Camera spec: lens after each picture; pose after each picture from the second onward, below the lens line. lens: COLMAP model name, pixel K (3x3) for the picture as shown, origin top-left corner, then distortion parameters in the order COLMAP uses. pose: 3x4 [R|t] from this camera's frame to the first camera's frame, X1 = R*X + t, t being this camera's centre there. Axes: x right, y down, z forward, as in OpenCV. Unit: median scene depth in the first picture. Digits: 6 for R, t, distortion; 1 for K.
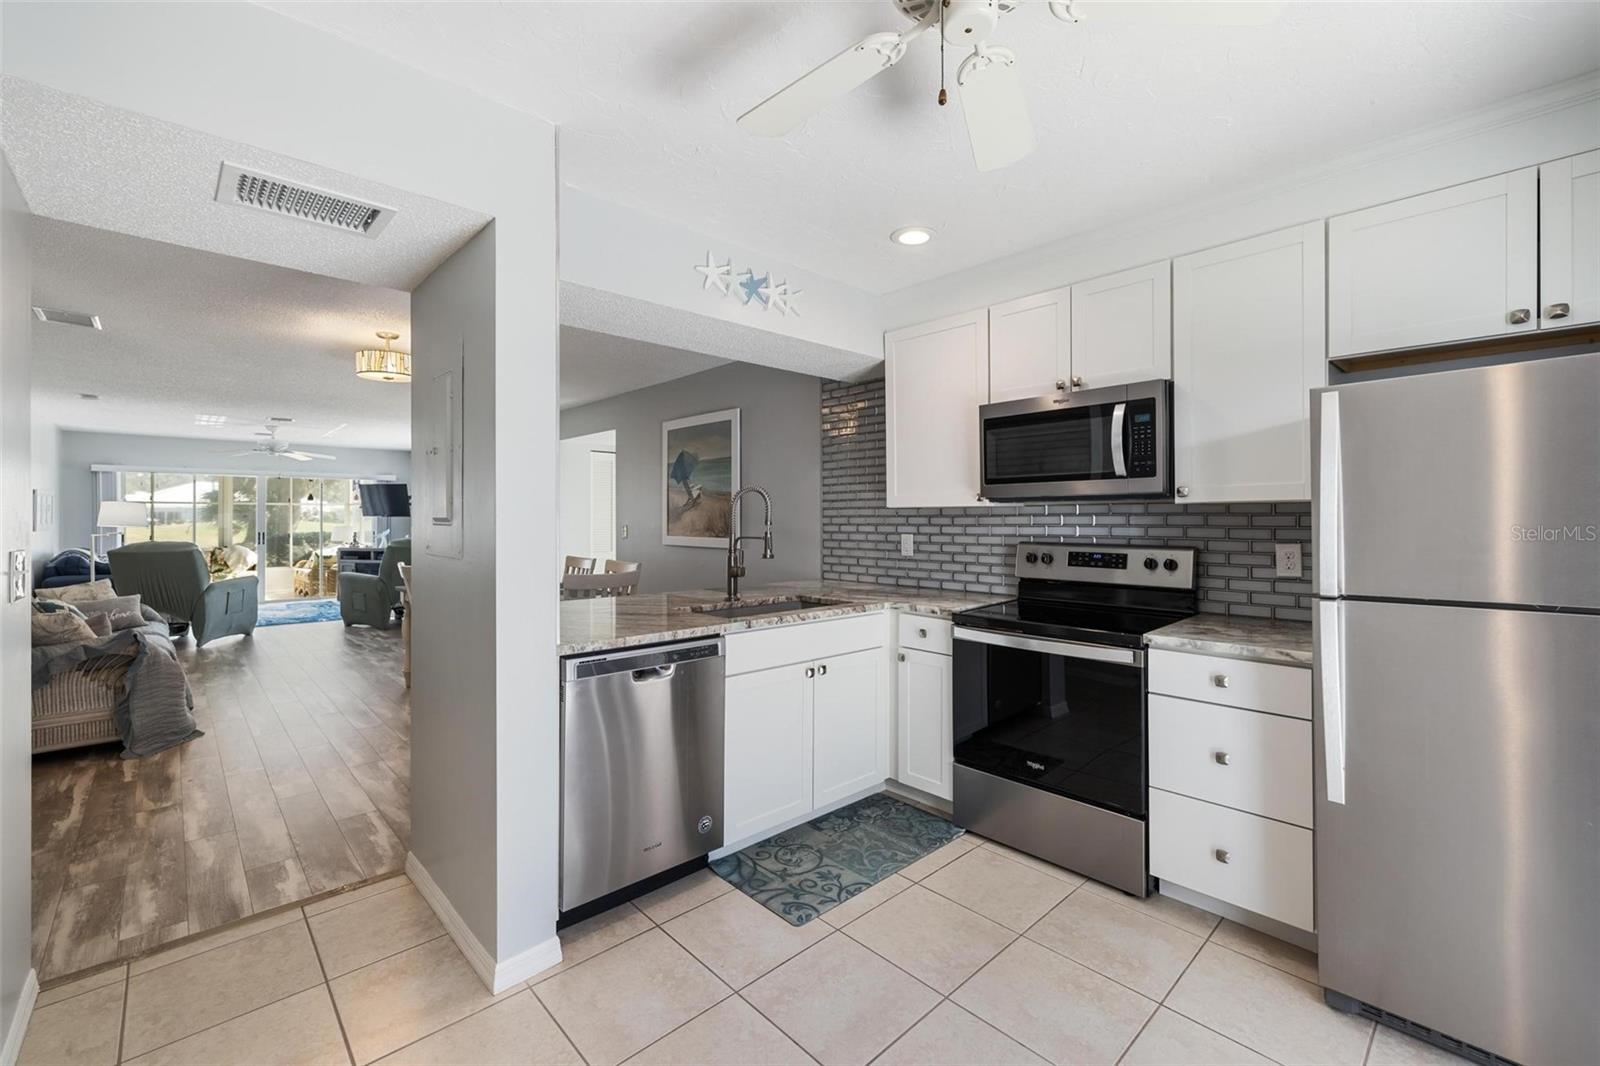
lens RADIAL K [[668.2, 0, 802.9], [0, 668.2, 518.3], [0, 0, 1]] dist [-0.000655, 0.000943]
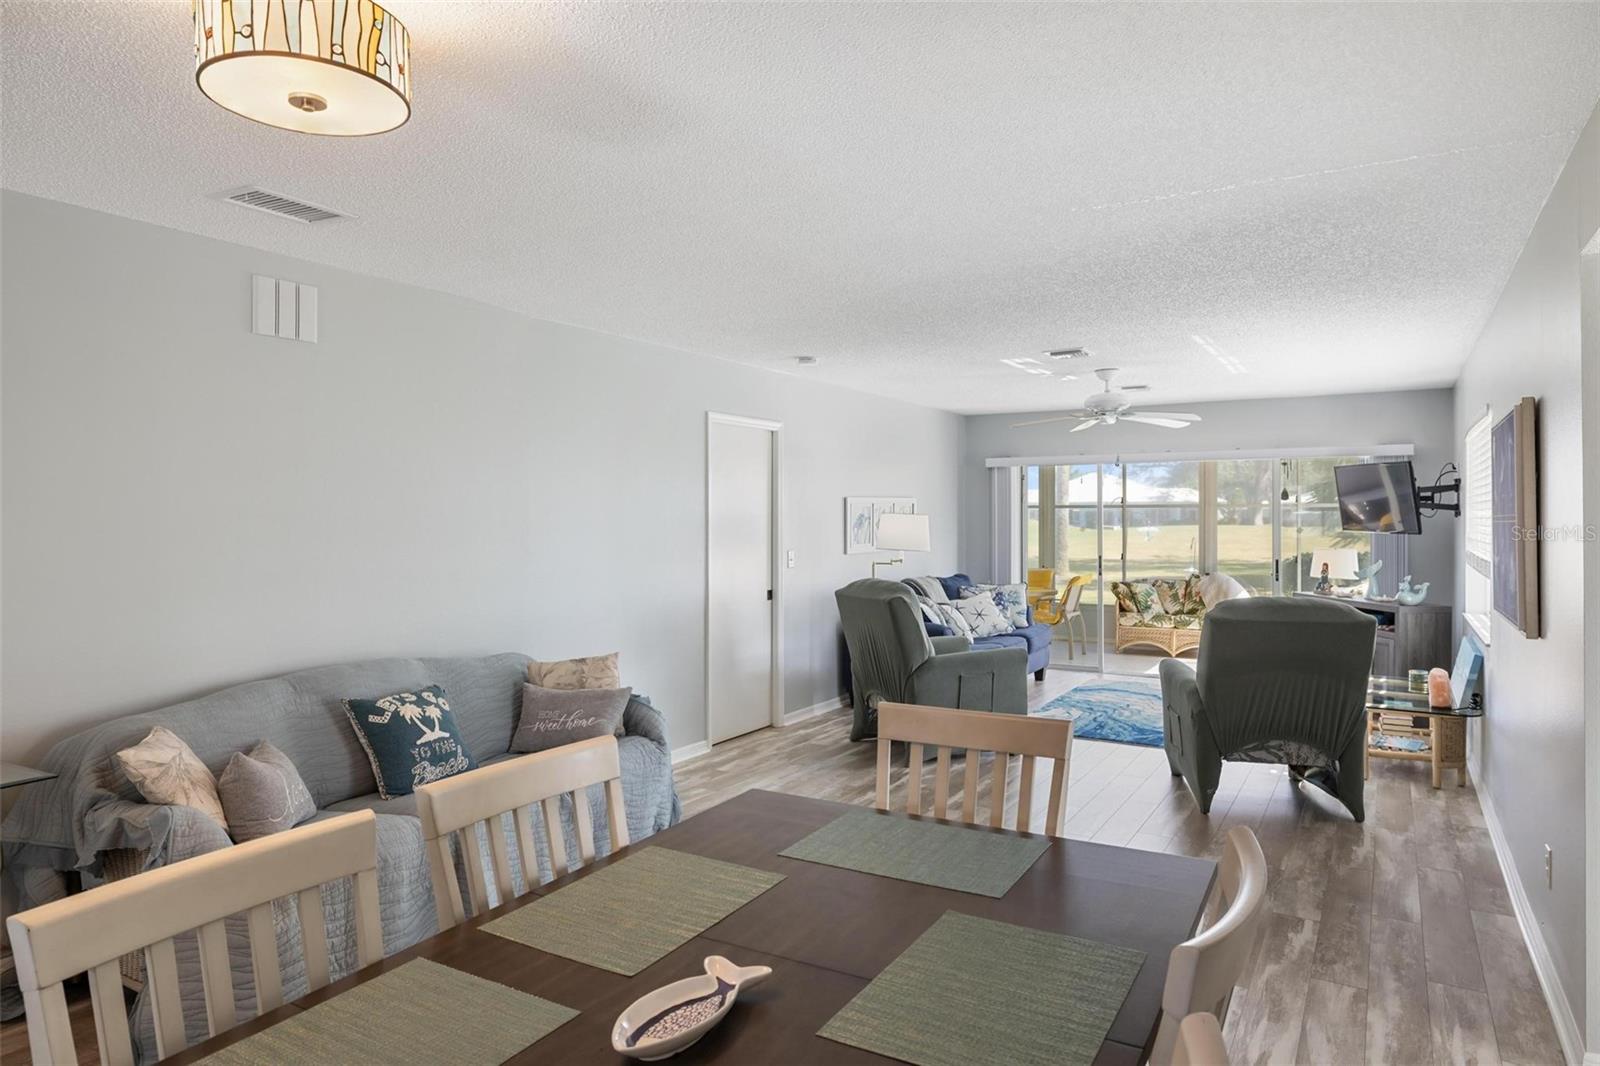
lens RADIAL K [[992.9, 0, 797.7], [0, 992.9, 523.7], [0, 0, 1]] dist [-0.004084, -0.000152]
pose [[0.269469, 0.007681, -0.962978, -0.067174], [-0.000247, 0.999969, 0.007907, -0.015308], [0.963009, -0.001892, 0.269463, 0.435995]]
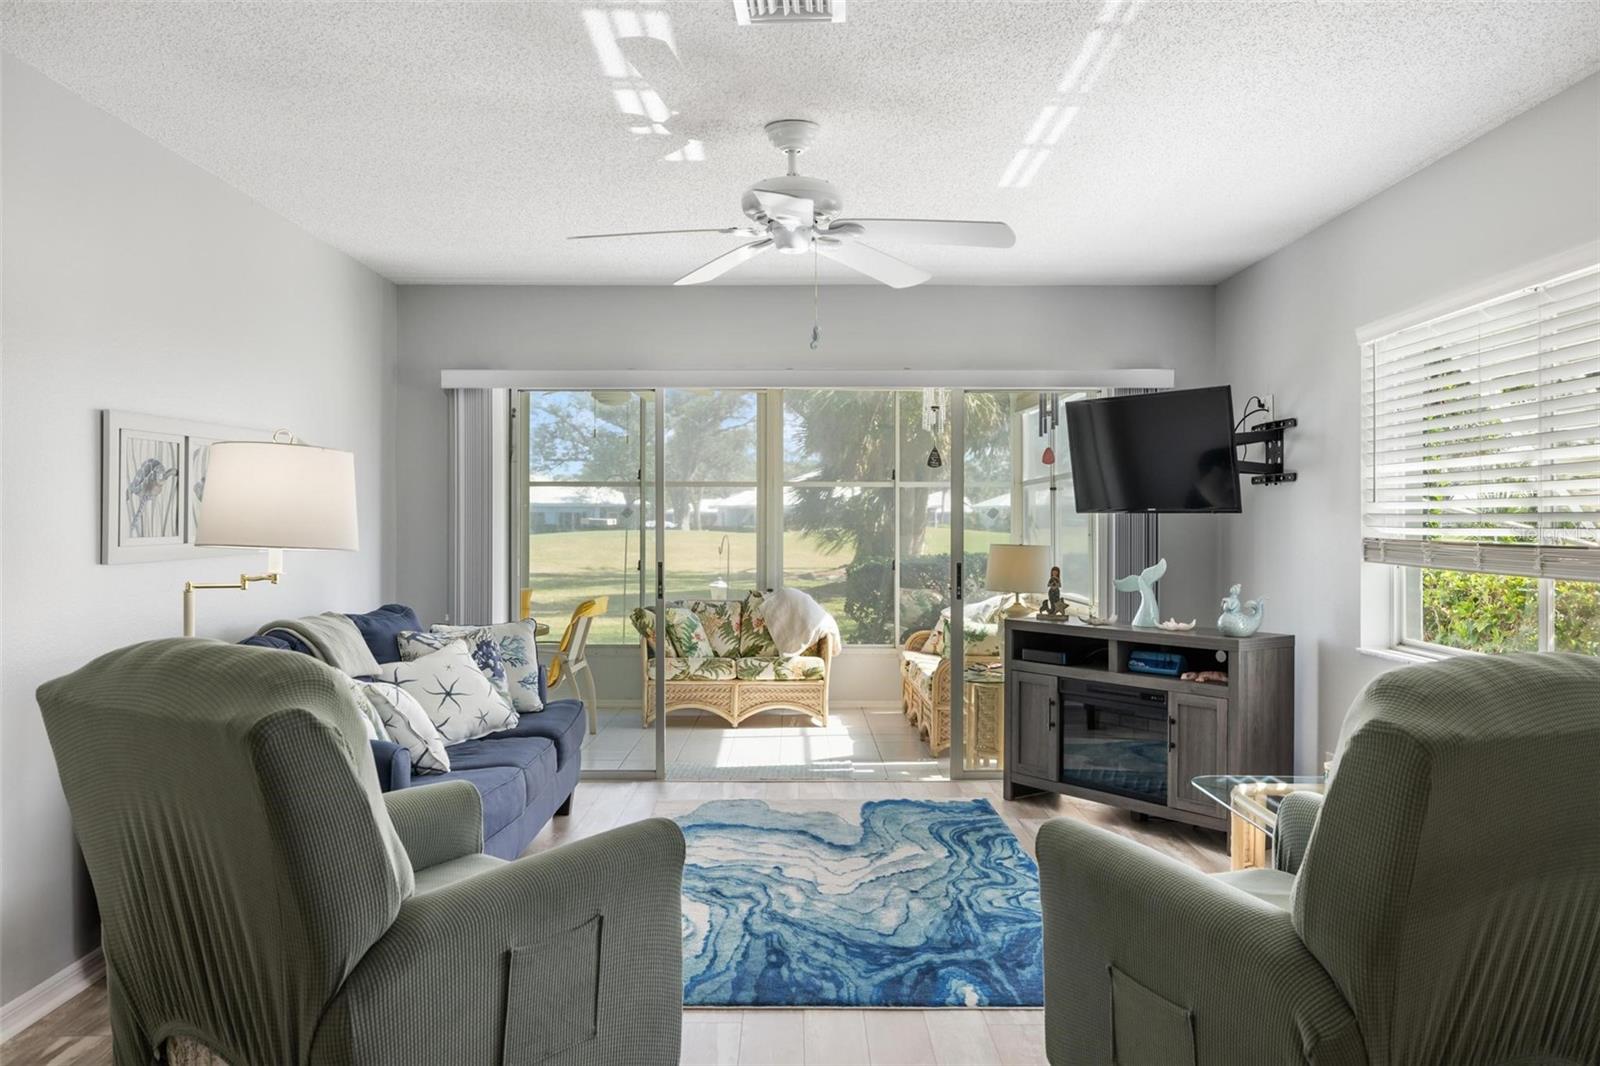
lens RADIAL K [[1213.5, 0, 800.9], [0, 1213.5, 522.6], [0, 0, 1]] dist [0.005183, 0.010399]
pose [[0.727980, 0.000860, -0.685598, -0.402160], [-0.001830, 0.999998, -0.000689, 0.001841], [0.685596, 0.001756, 0.727980, 0.558230]]
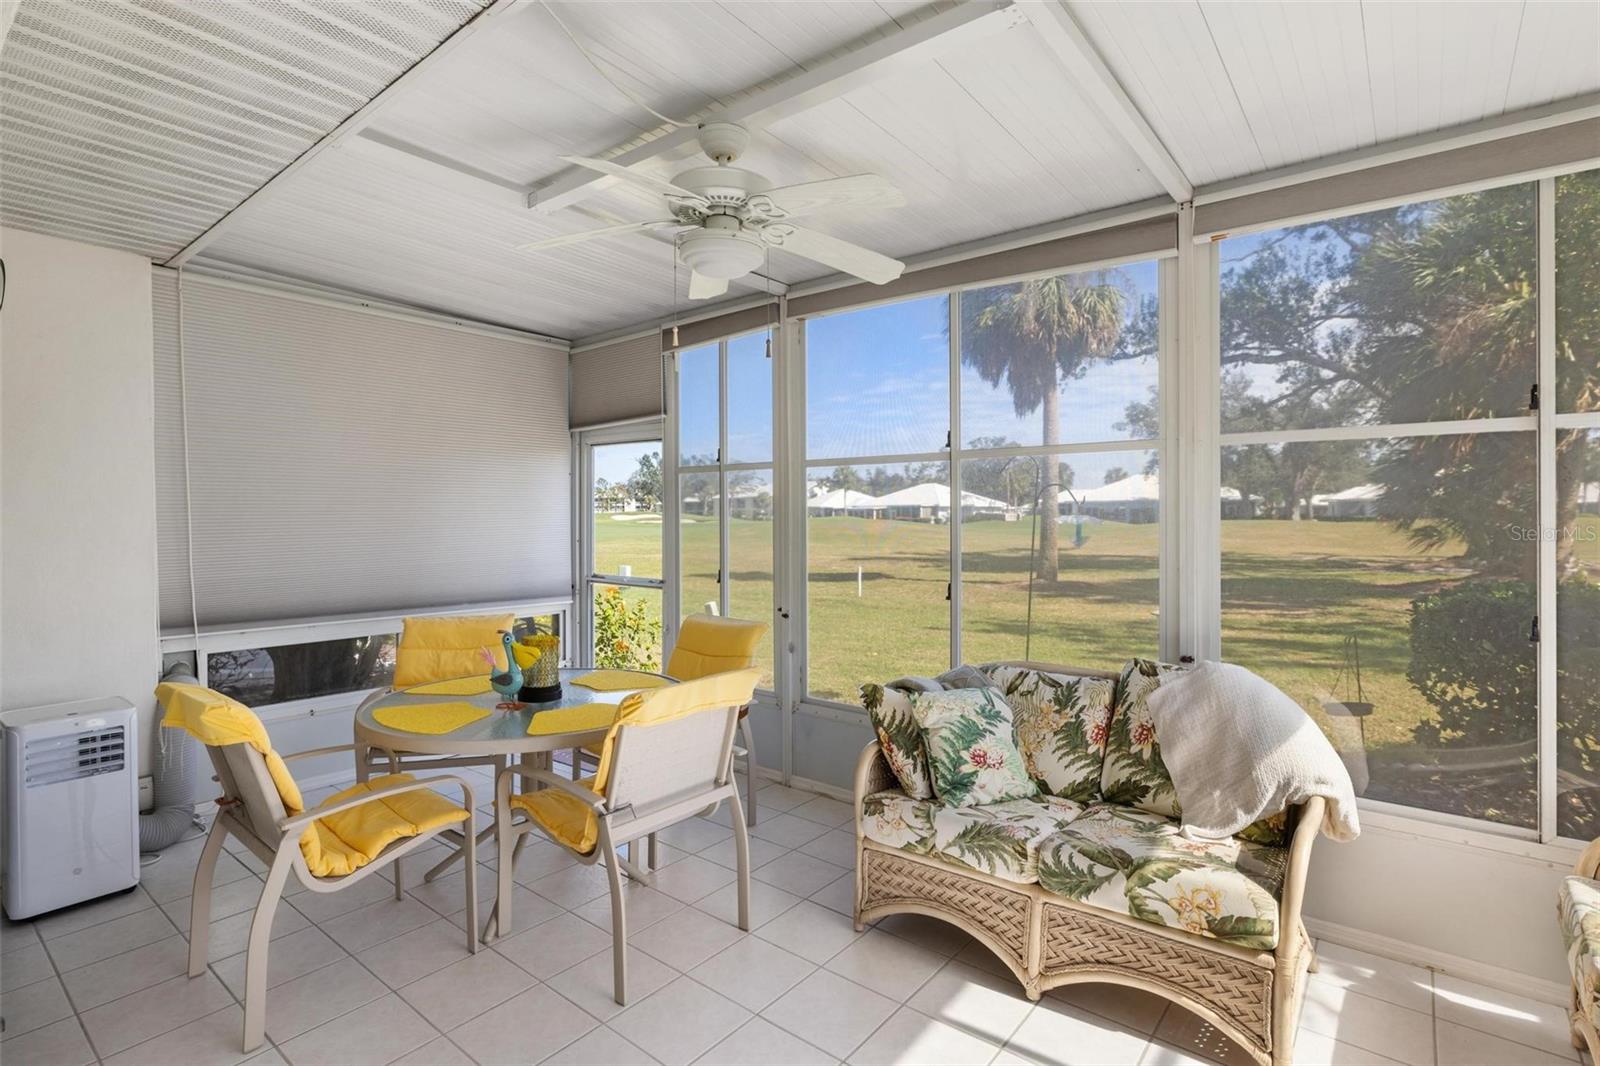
lens RADIAL K [[771.7, 0, 797.9], [0, 771.7, 514.8], [0, 0, 1]] dist [-0.002999, 0.000301]
pose [[0.136149, -0.000494, -0.990688, -0.772379], [0.002414, 0.999997, -0.000167, -0.001127], [0.990685, -0.002369, 0.136150, 1.012815]]
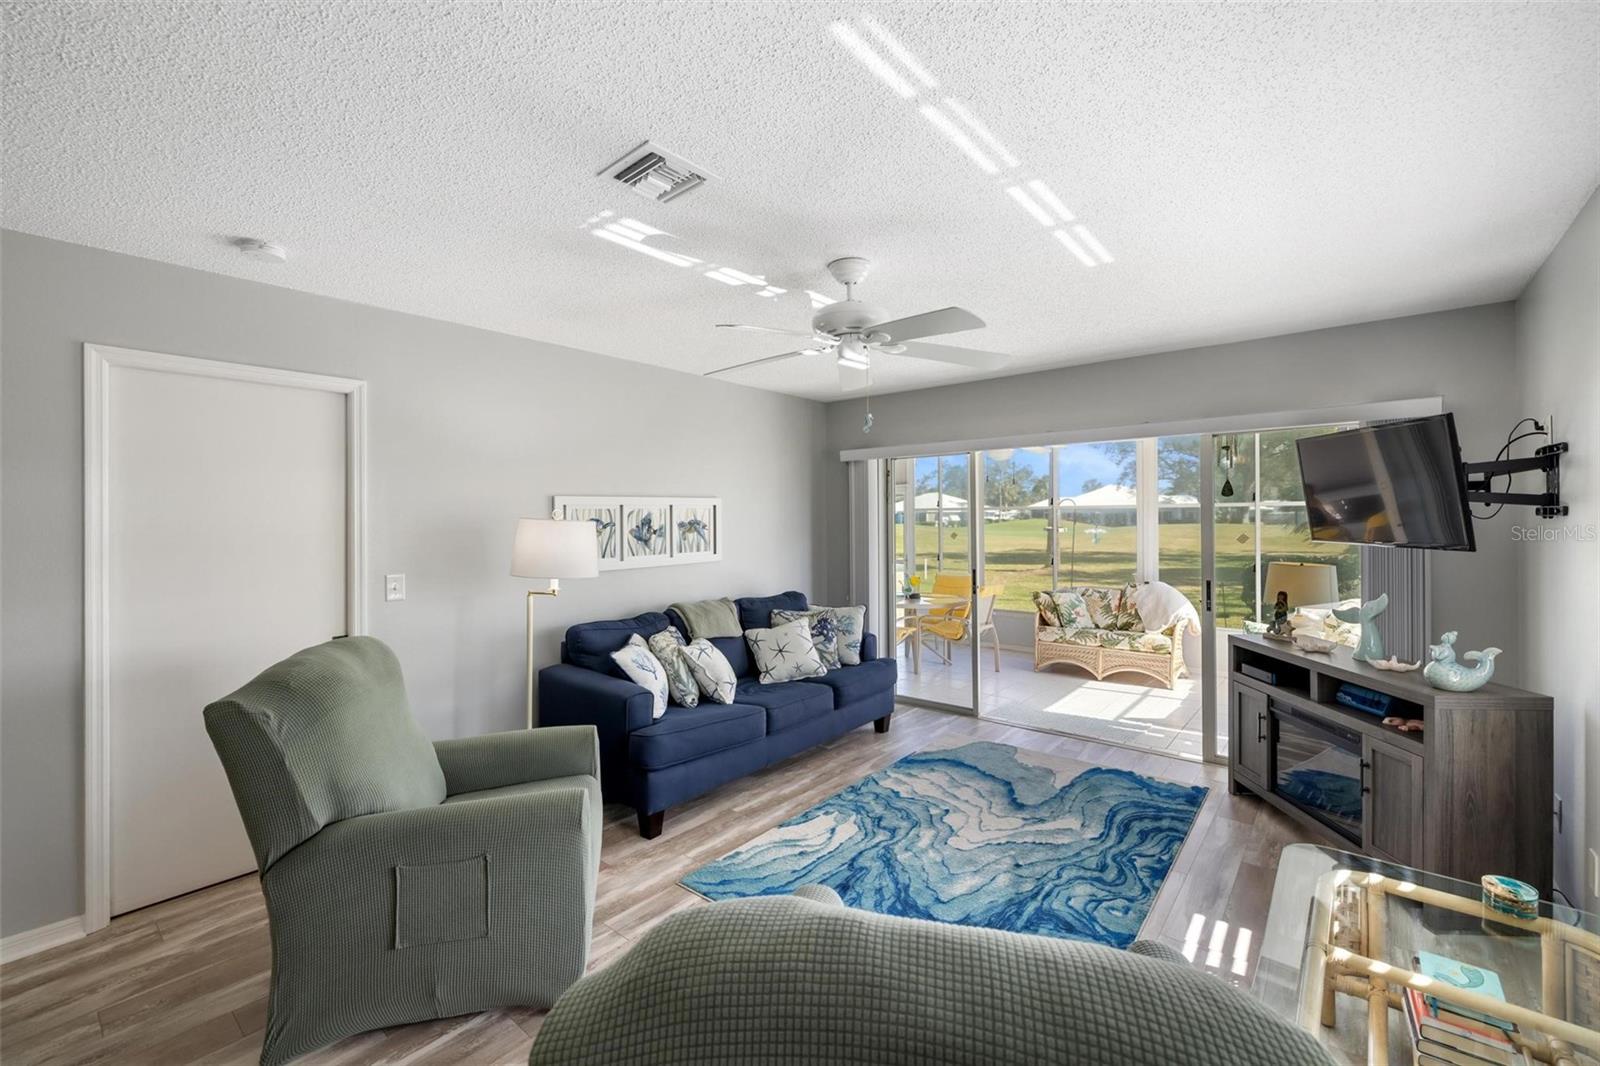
lens RADIAL K [[668.2, 0, 799.0], [0, 668.2, 519.1], [0, 0, 1]] dist [-0.000655, 0.000943]
pose [[0.115435, -0.000958, -0.993315, -0.394171], [0.005988, 0.999982, -0.000269, -0.015824], [0.993297, -0.005917, 0.115438, 0.759767]]
